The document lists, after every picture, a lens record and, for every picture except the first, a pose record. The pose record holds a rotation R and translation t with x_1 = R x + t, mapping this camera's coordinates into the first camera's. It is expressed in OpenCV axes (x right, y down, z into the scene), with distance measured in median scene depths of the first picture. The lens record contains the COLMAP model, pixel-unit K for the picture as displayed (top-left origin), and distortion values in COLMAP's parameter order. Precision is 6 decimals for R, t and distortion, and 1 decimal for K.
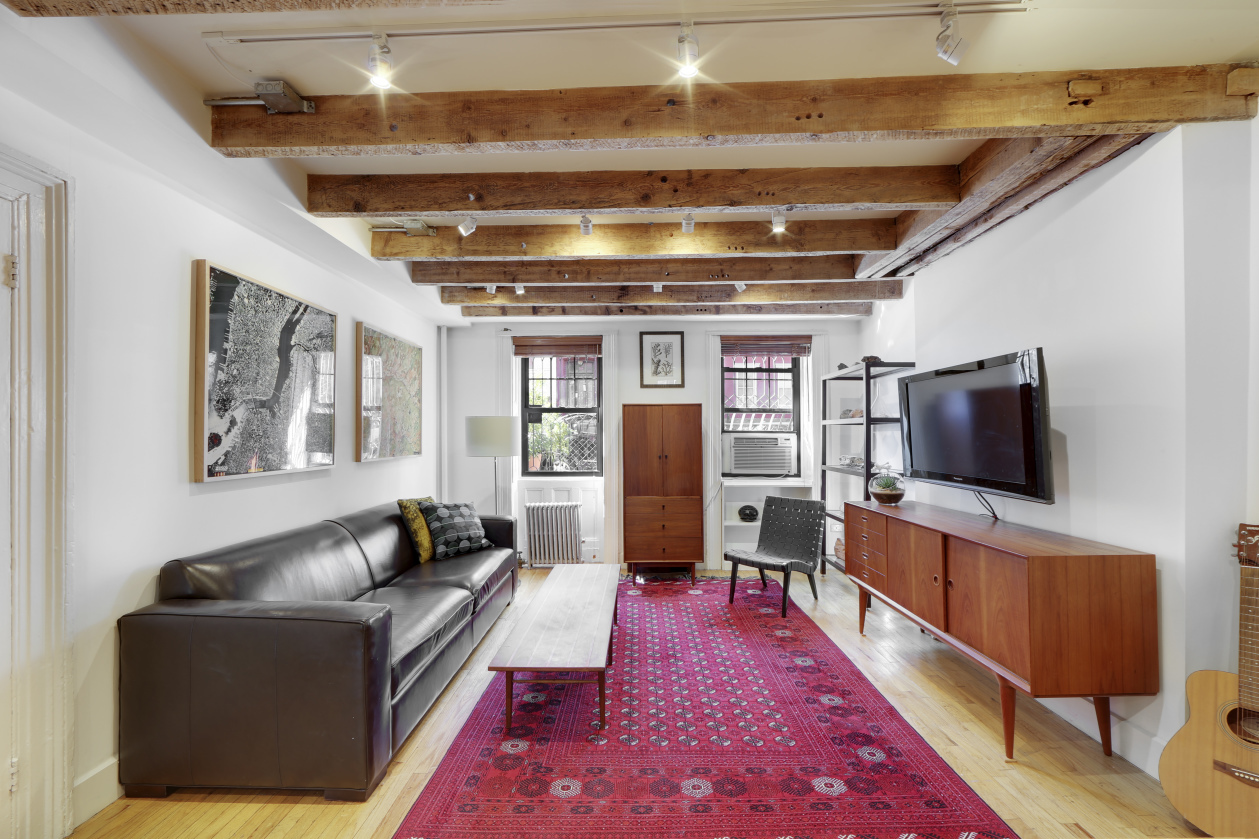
lens RADIAL K [[504.4, 0, 631.0], [0, 504.4, 433.6], [0, 0, 1]] dist [-0.007286, 0.000209]
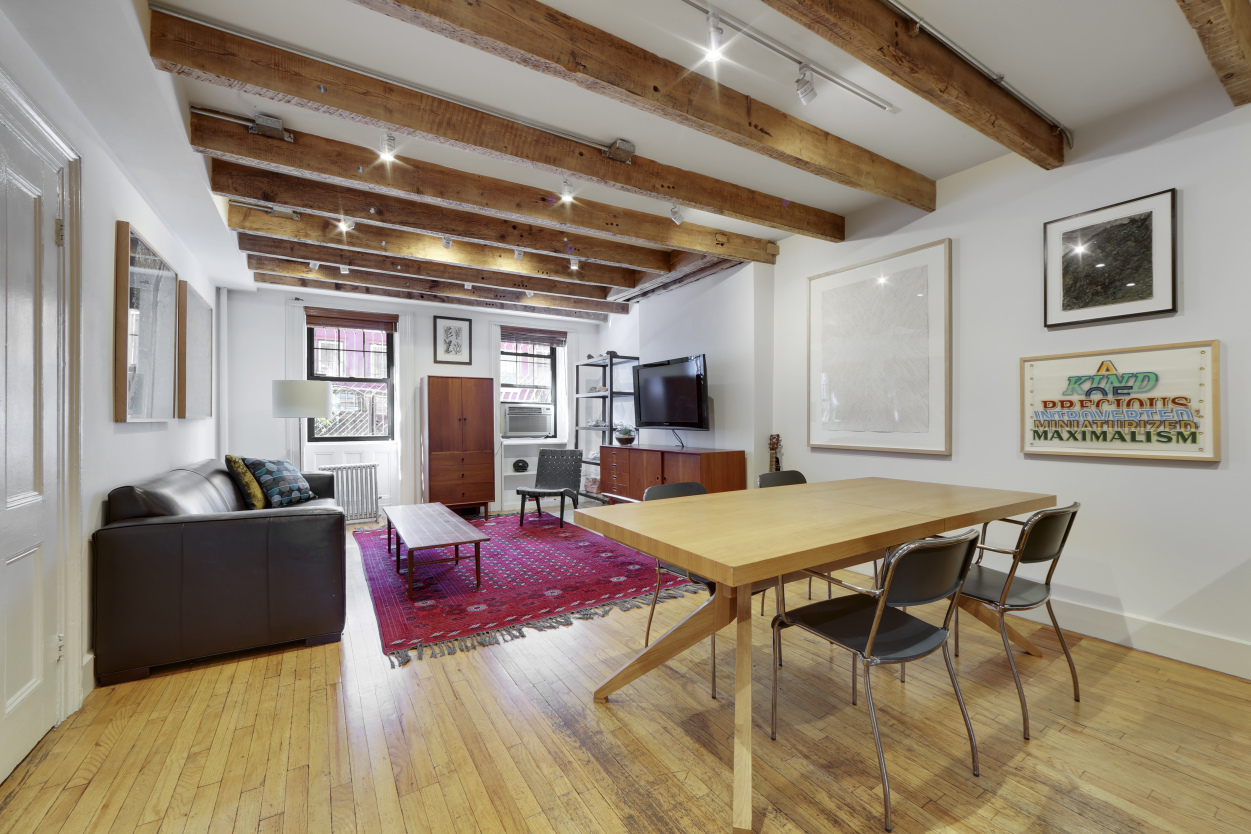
lens RADIAL K [[503.1, 0, 625.5], [0, 503.1, 417.0], [0, 0, 1]] dist [-0.000316, 0.000088]
pose [[0.849619, 0.004117, 0.527380, -0.347736], [-0.002395, 0.999989, -0.003948, 0.060940], [-0.527391, 0.002091, 0.849620, -0.370352]]
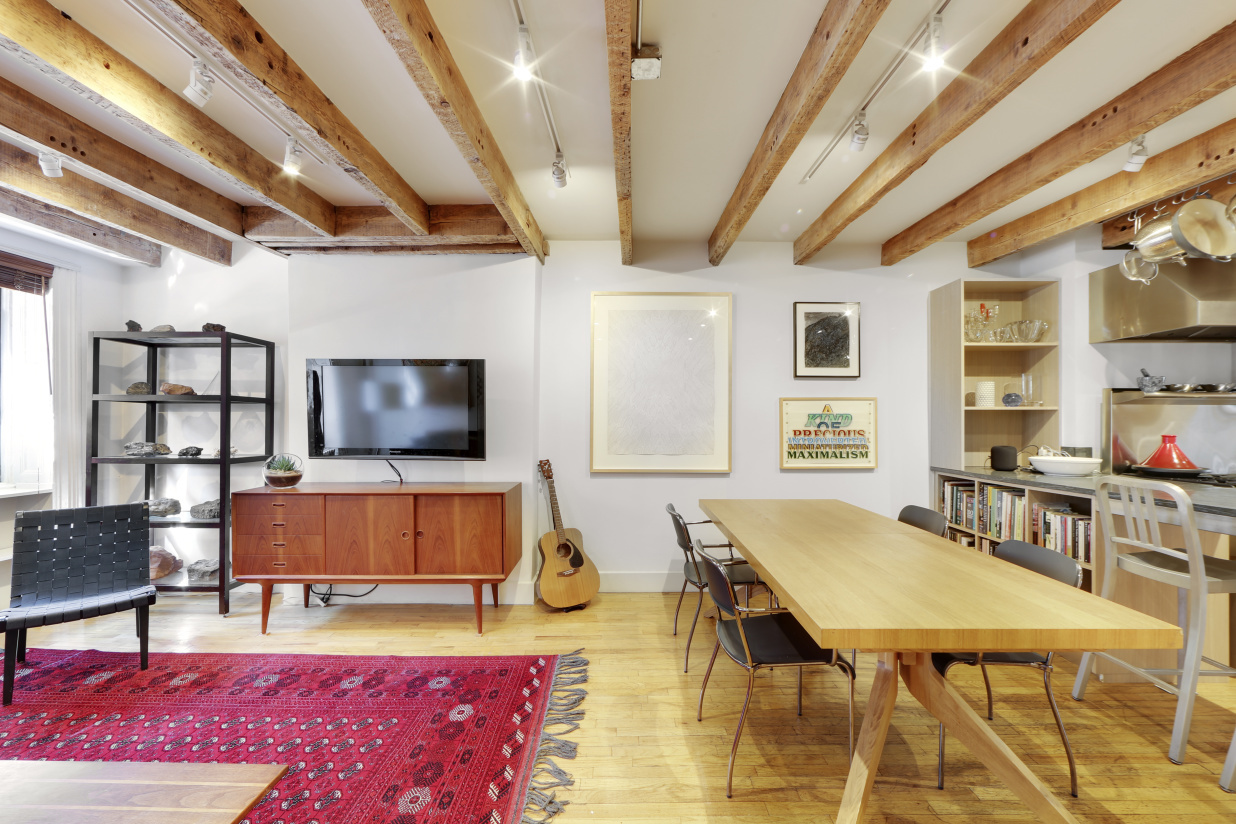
lens RADIAL K [[496.0, 0, 616.4], [0, 496.0, 419.8], [0, 0, 1]] dist [-0.002383, -0.000068]
pose [[0.002849, 0.008272, 0.999962, -0.458260], [-0.004865, 0.999954, -0.008258, 0.016392], [-0.999984, -0.004842, 0.002889, 0.383238]]
